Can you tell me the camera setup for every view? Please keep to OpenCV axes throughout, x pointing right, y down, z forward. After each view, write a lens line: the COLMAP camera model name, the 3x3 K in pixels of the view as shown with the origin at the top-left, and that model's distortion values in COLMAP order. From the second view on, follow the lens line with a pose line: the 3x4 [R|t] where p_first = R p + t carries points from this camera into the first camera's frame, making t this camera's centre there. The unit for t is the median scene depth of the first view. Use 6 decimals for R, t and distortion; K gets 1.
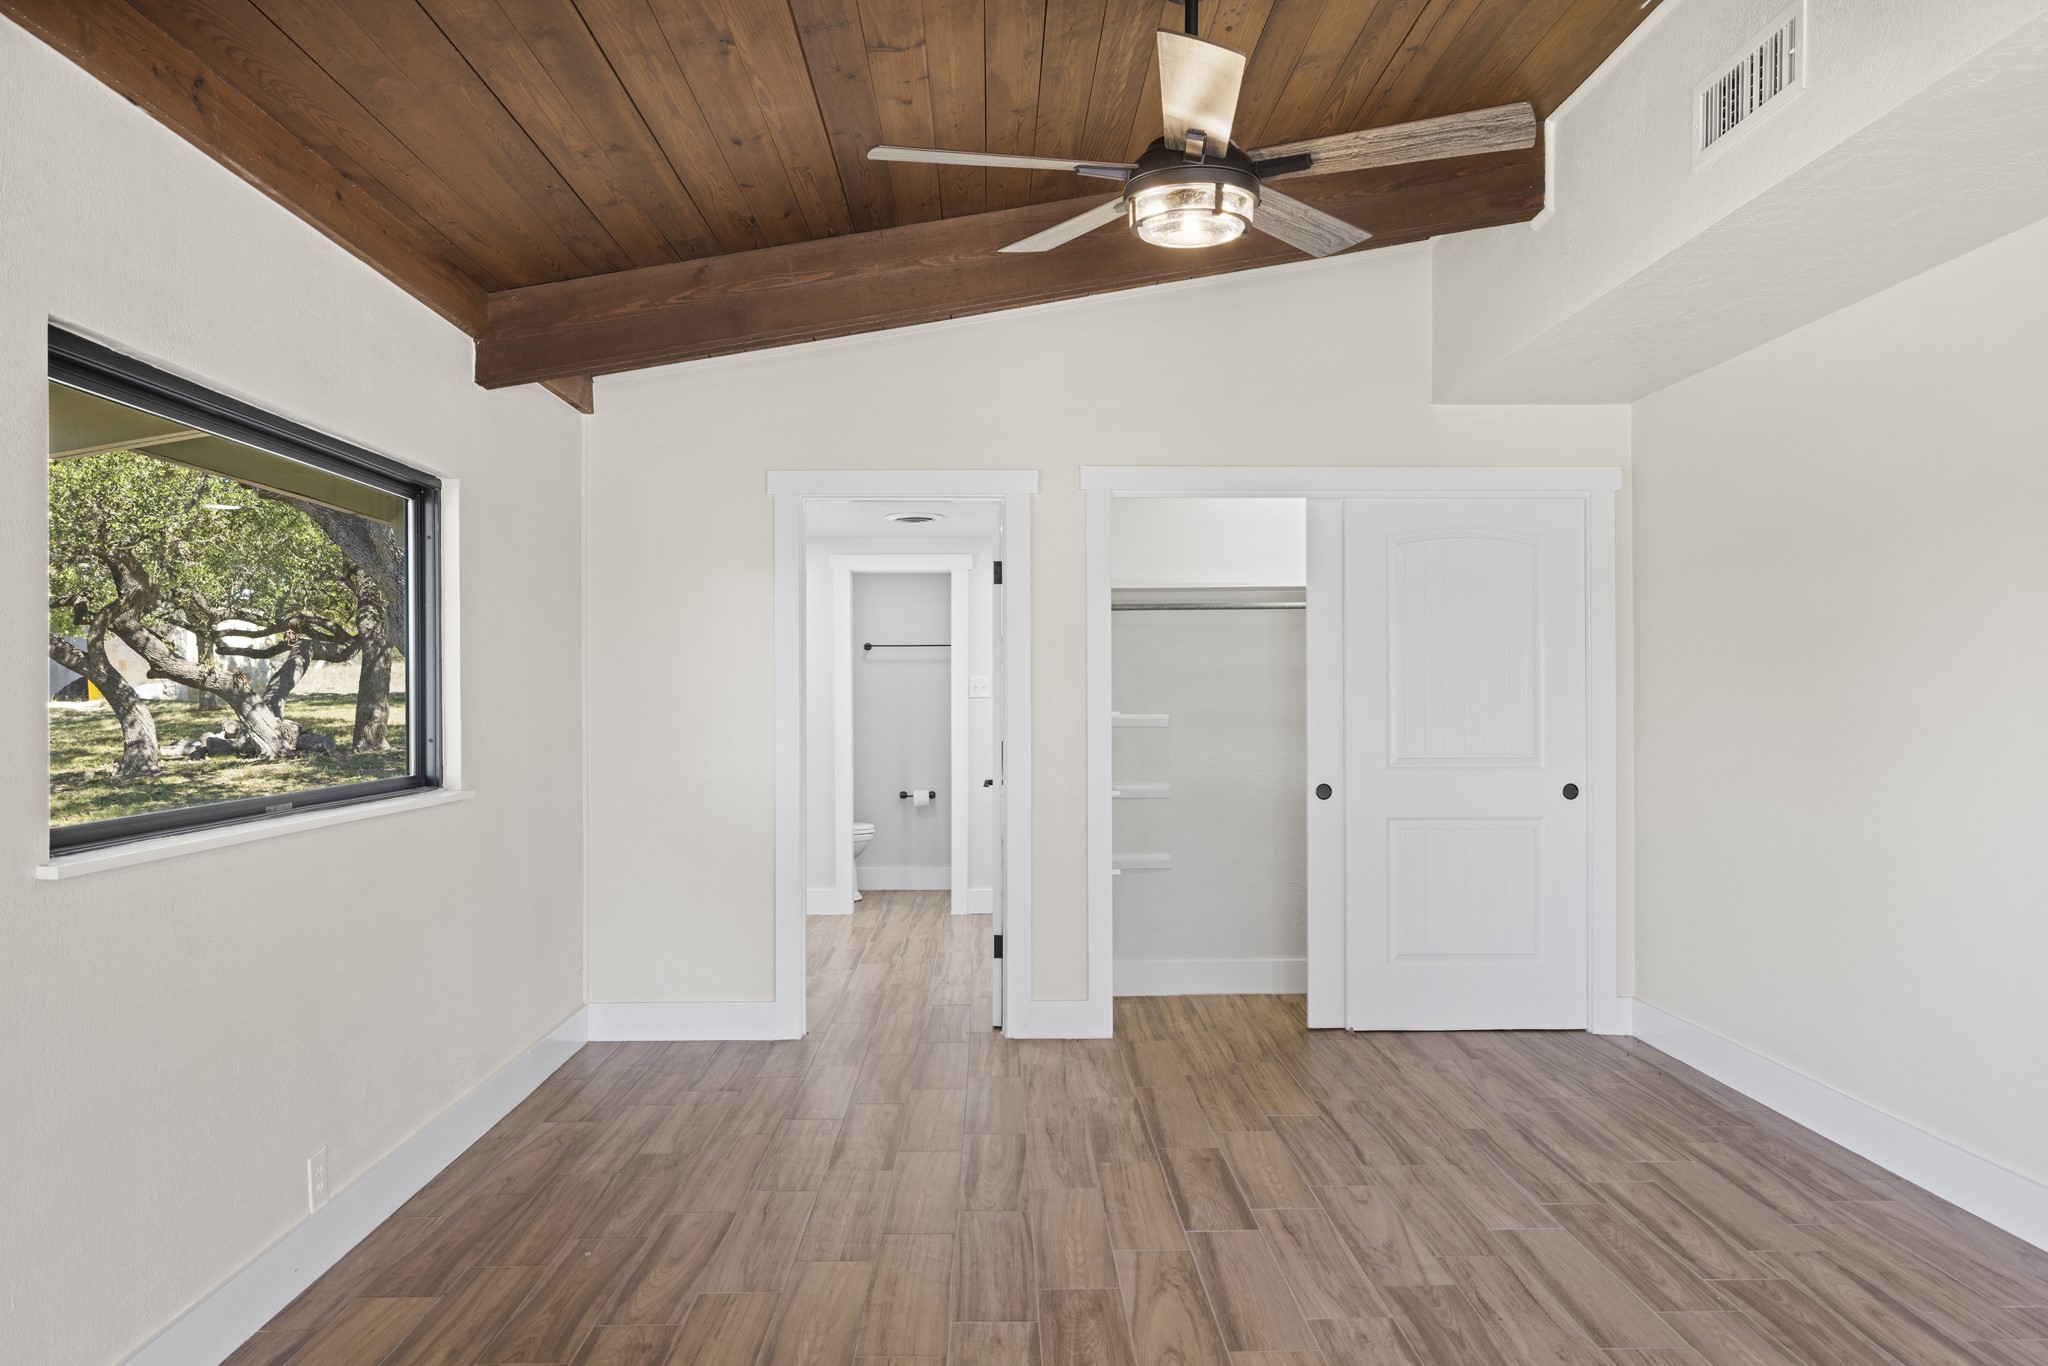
lens RADIAL K [[1386.2, 0, 1009.2], [0, 1386.2, 692.4], [0, 0, 1]] dist [0.001682, 0.000948]
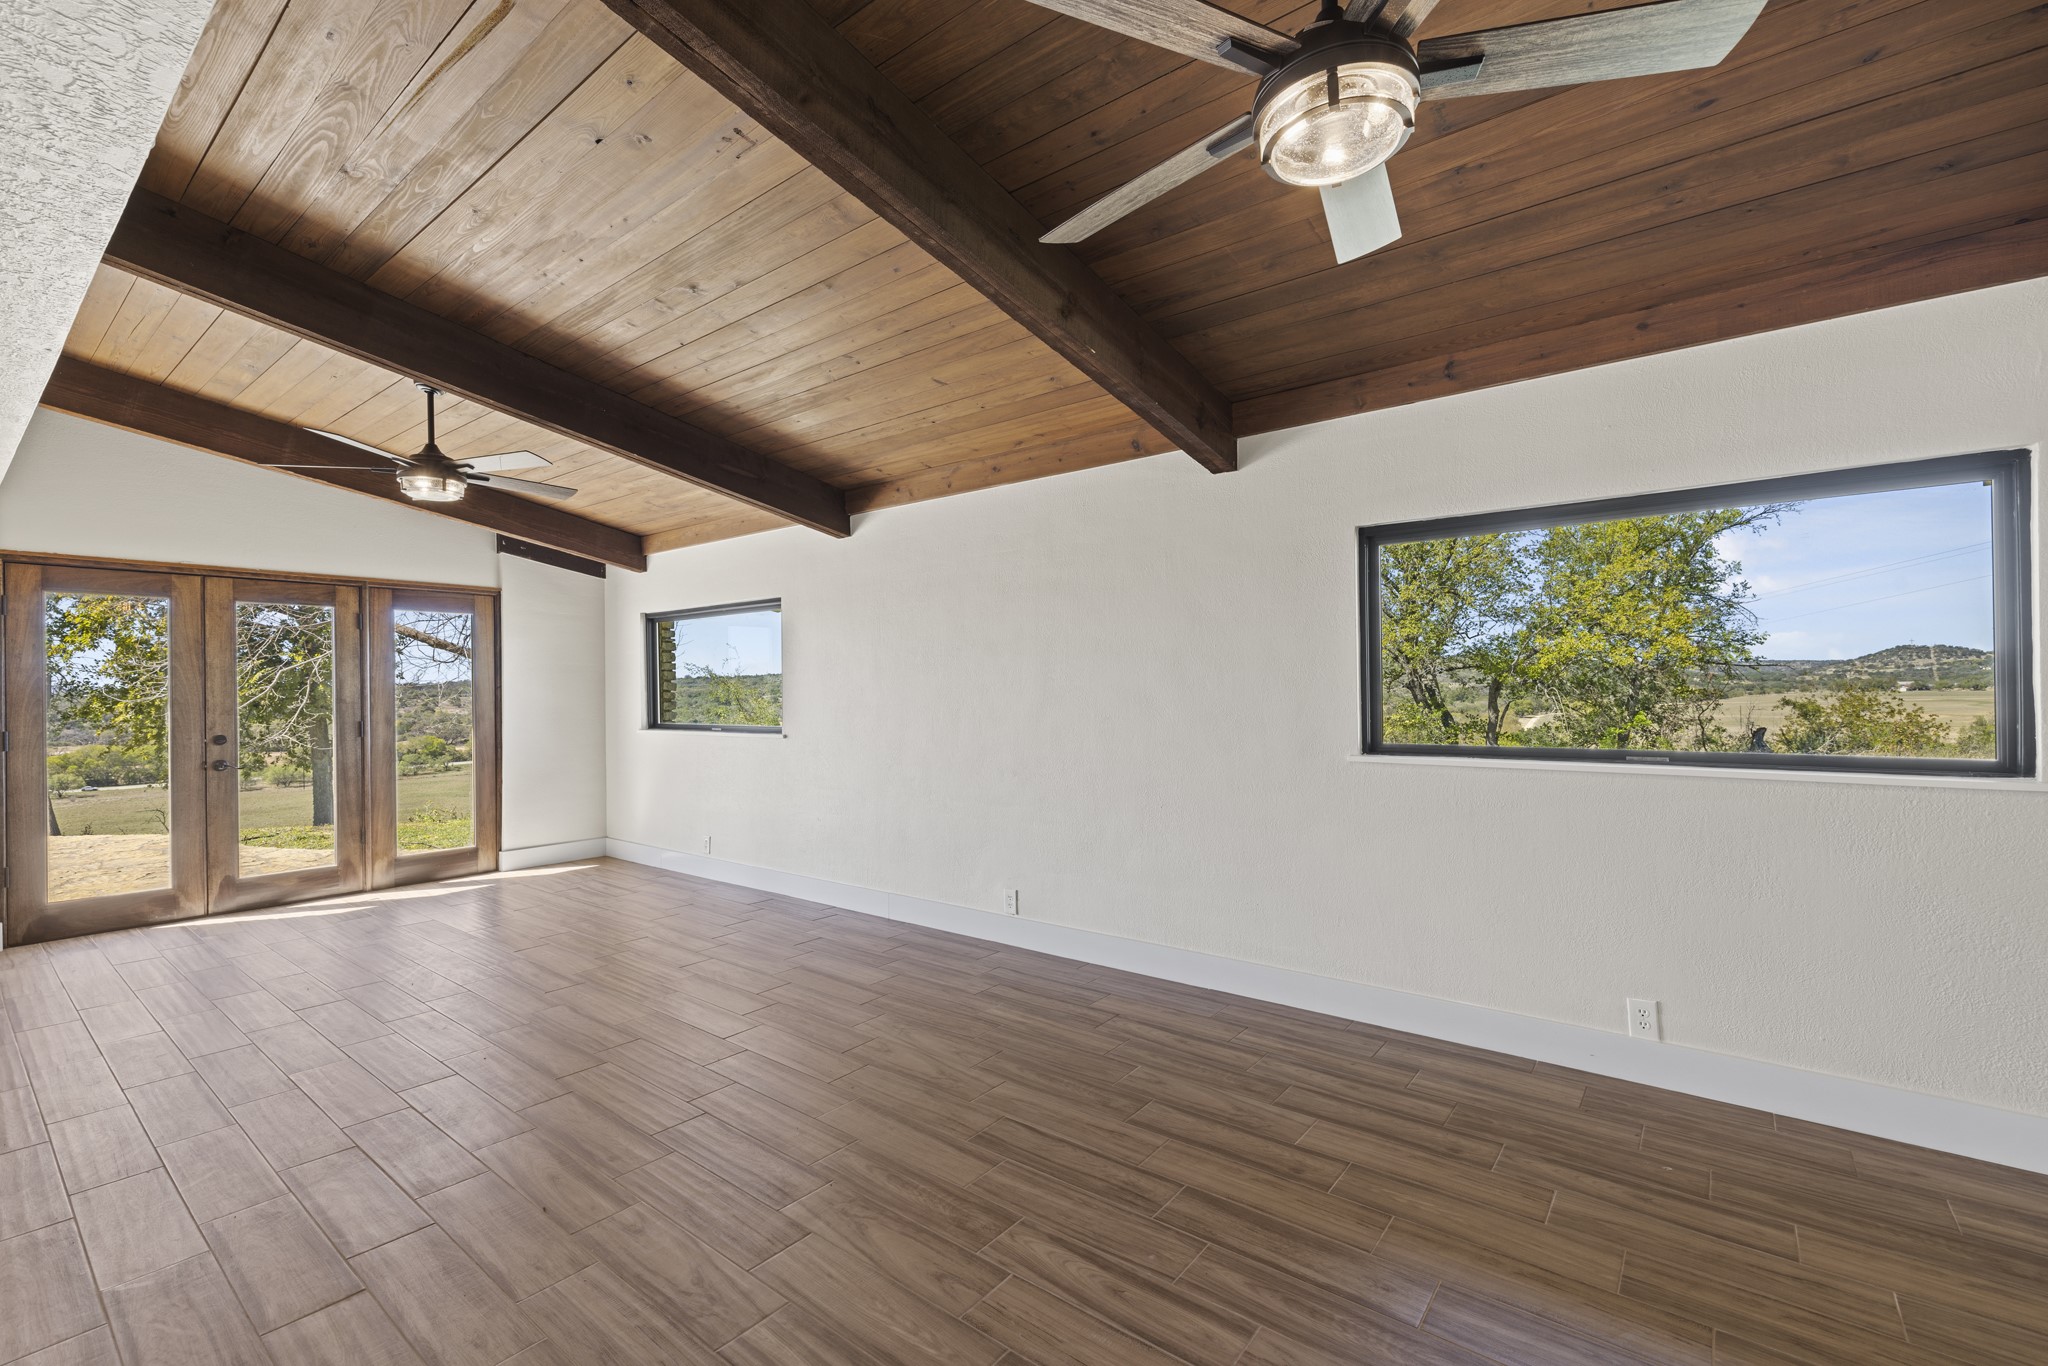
lens RADIAL K [[874.4, 0, 1024.0], [0, 874.4, 683.0], [0, 0, 1]] dist [0.000239, 0.000363]
pose [[-0.623252, 0.007510, -0.781985, 0.640351], [0.013780, 0.999904, -0.001380, -0.004195], [0.781900, -0.011636, -0.623296, 1.120981]]
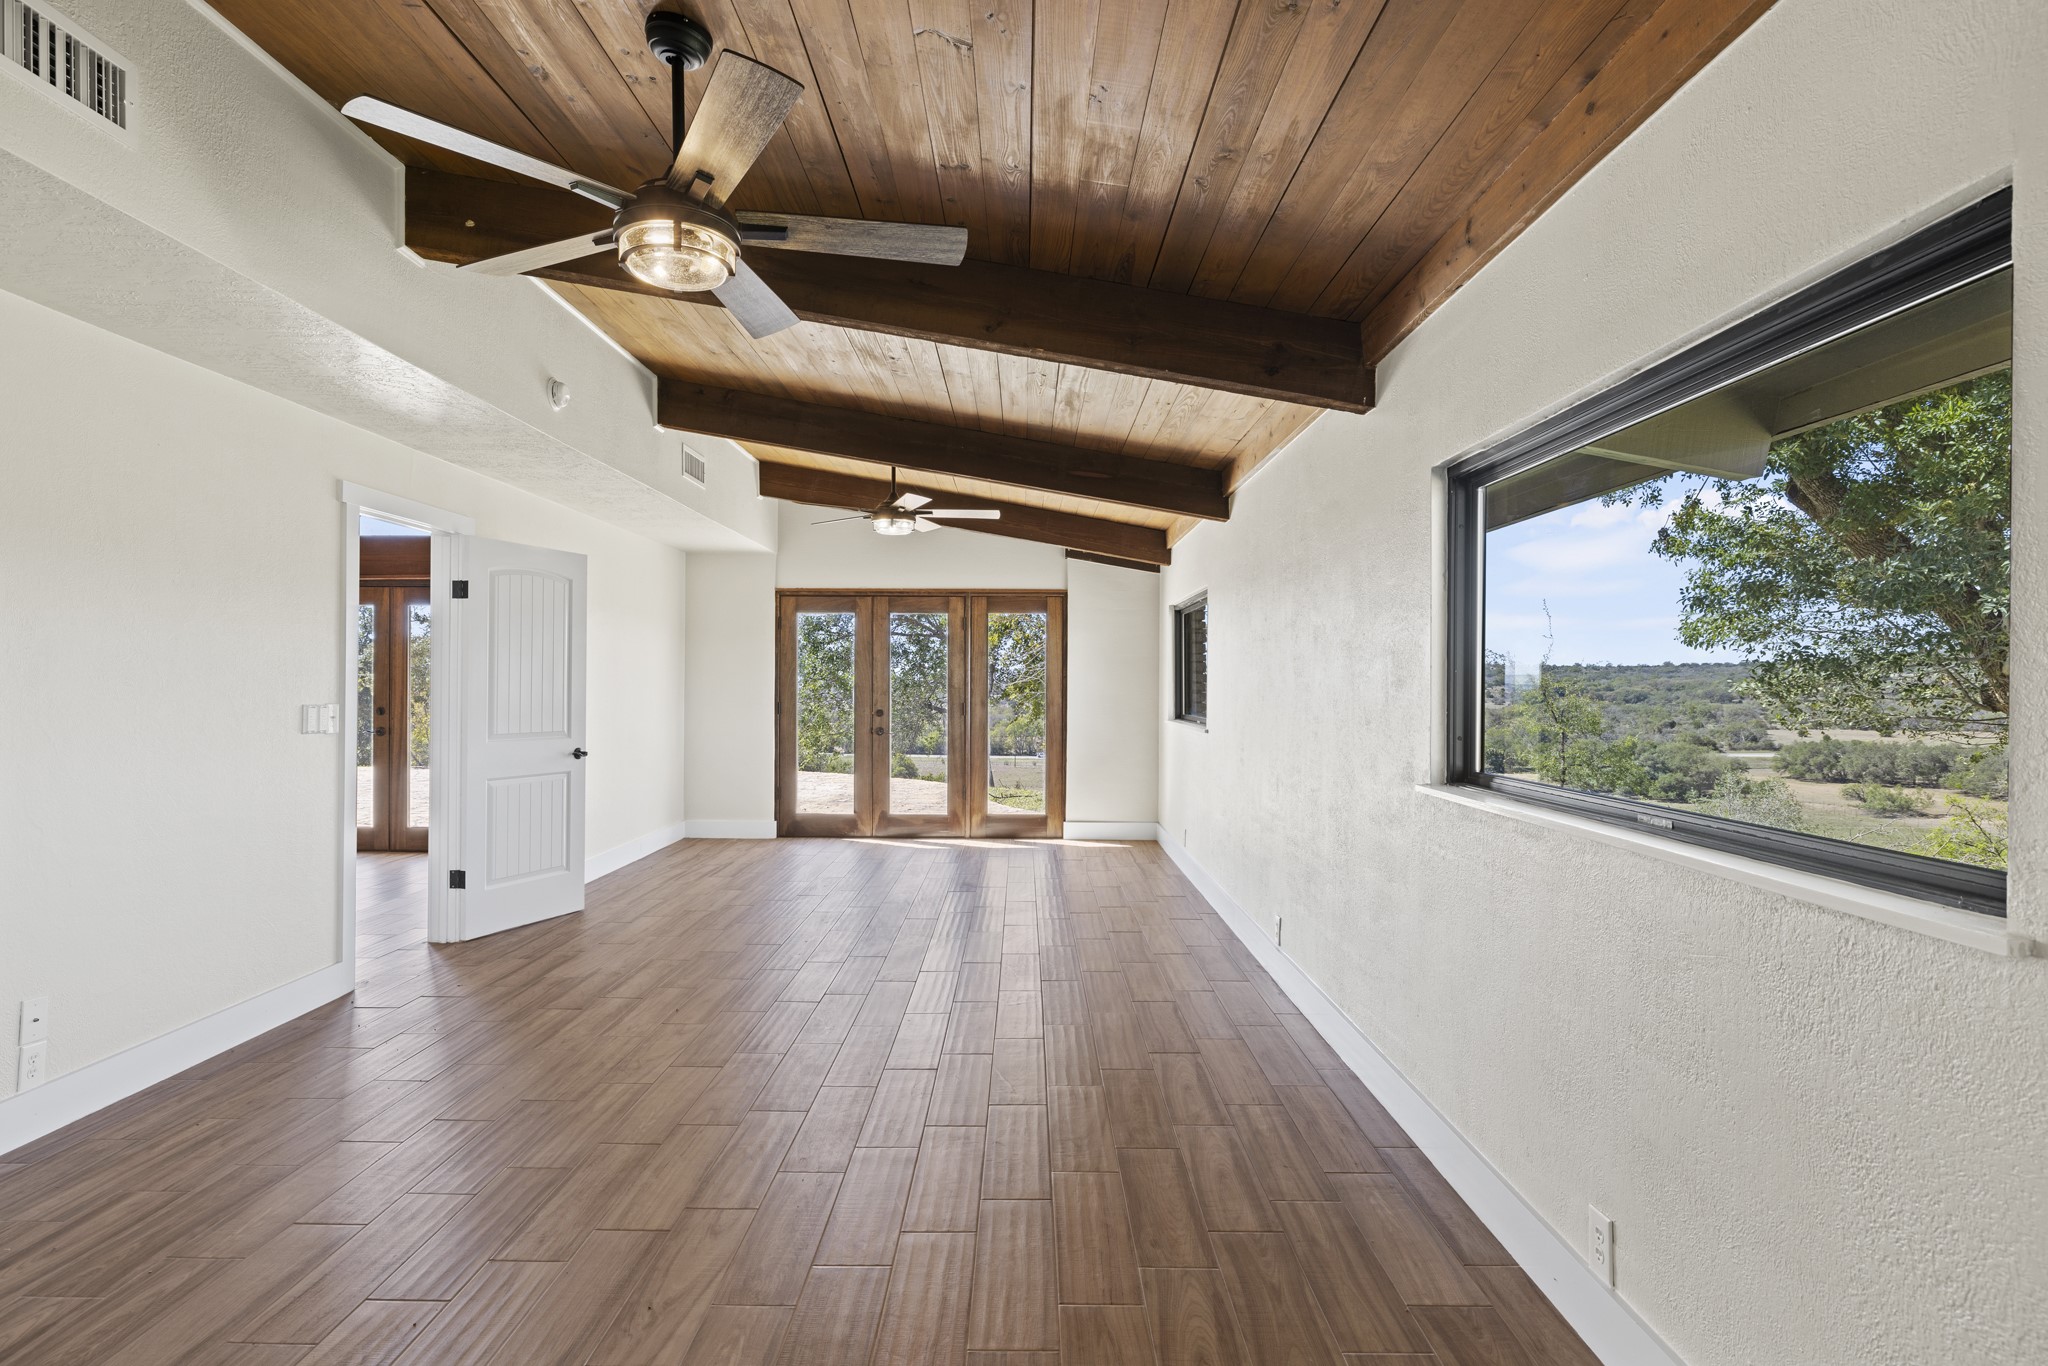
lens RADIAL K [[1080.7, 0, 1047.5], [0, 1080.7, 680.8], [0, 0, 1]] dist [0.000734, 0.000526]
pose [[-0.999992, 0.000865, -0.003881, -0.153866], [0.000863, 0.999999, 0.000562, -0.005767], [0.003881, 0.000559, -0.999992, 1.766733]]
